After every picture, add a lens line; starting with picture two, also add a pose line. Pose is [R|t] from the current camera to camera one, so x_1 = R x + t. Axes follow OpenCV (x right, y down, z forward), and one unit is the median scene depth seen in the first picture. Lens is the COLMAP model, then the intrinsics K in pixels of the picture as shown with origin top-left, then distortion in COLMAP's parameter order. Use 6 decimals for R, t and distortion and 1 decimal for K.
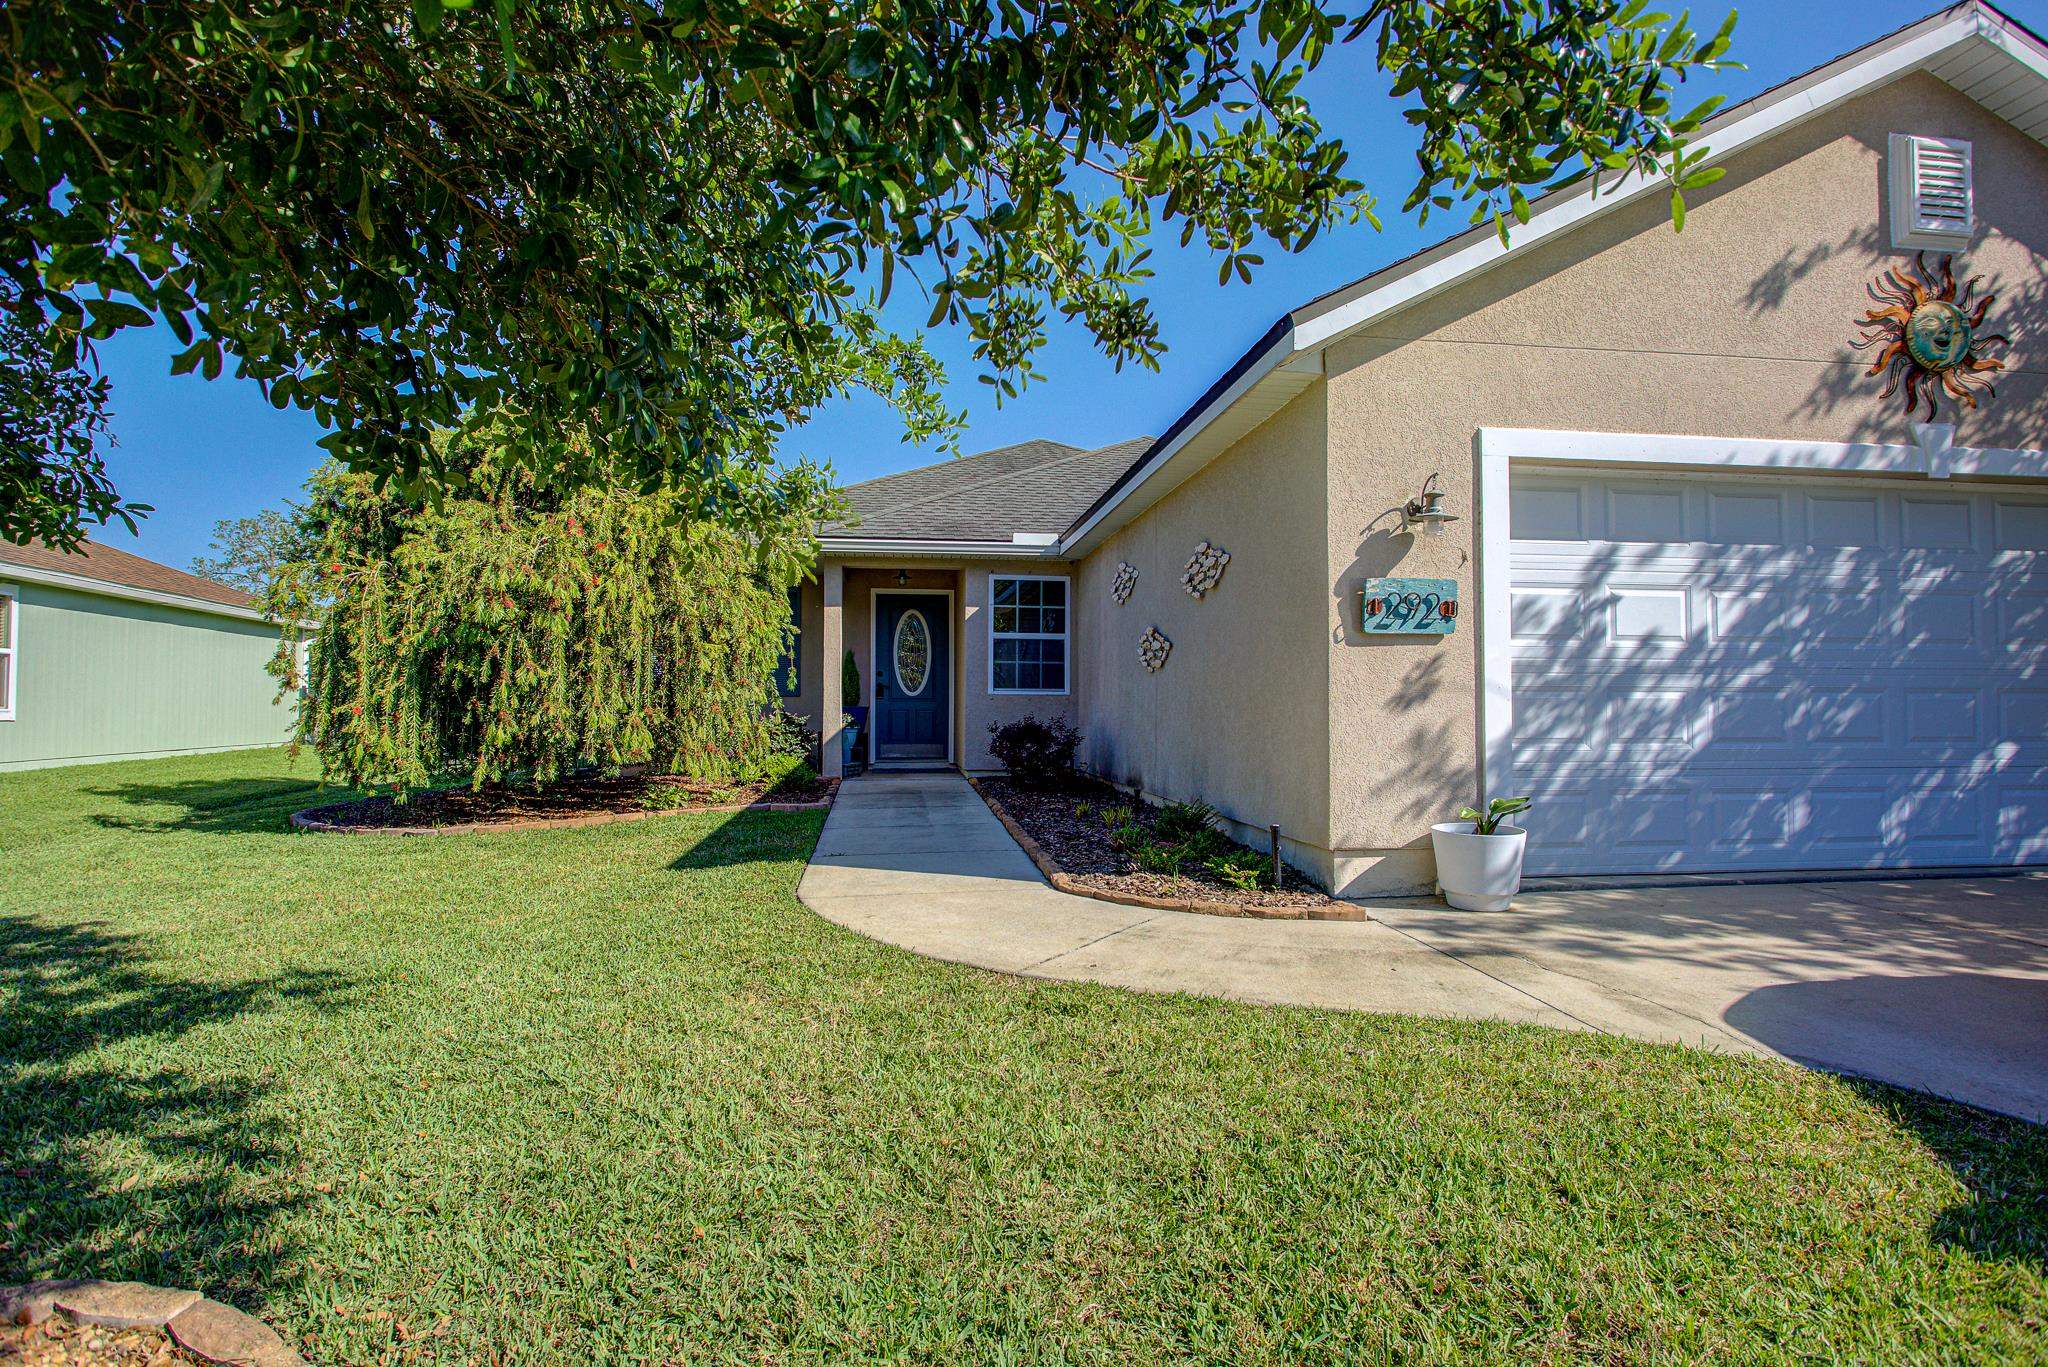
lens RADIAL K [[1040.3, 0, 969.0], [0, 1040.3, 698.9], [0, 0, 1]] dist [-0.017149, 0.003229]
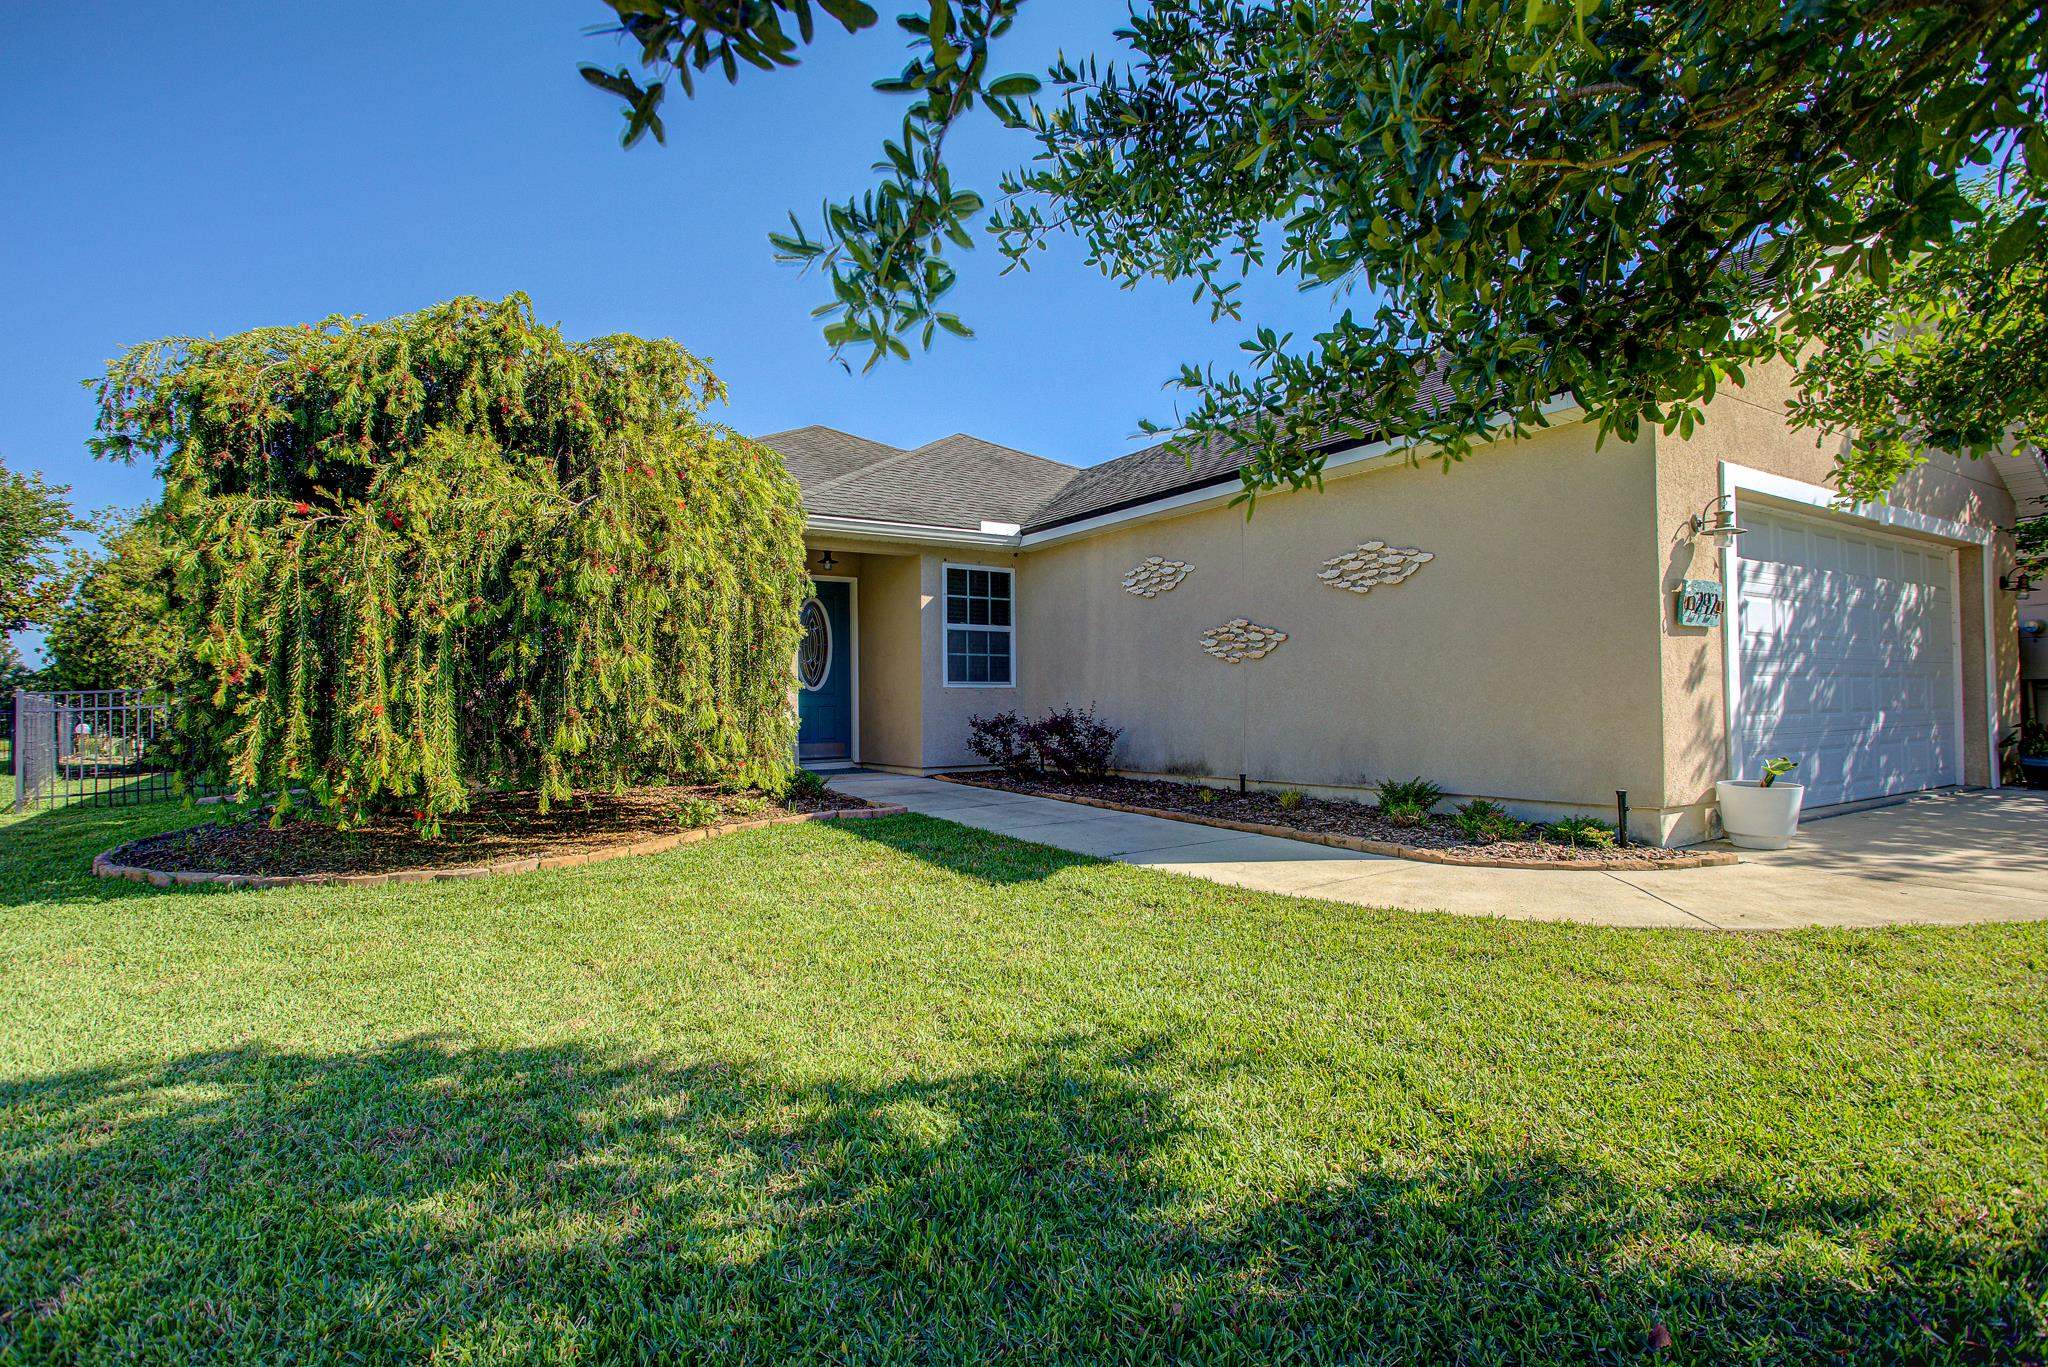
lens RADIAL K [[1040.3, 0, 1014.9], [0, 1040.3, 680.5], [0, 0, 1]] dist [-0.017149, 0.003229]
pose [[0.897498, -0.001642, 0.441016, -0.731960], [0.009747, 0.999823, -0.016112, 0.010831], [-0.440911, 0.018759, 0.897355, 0.240238]]
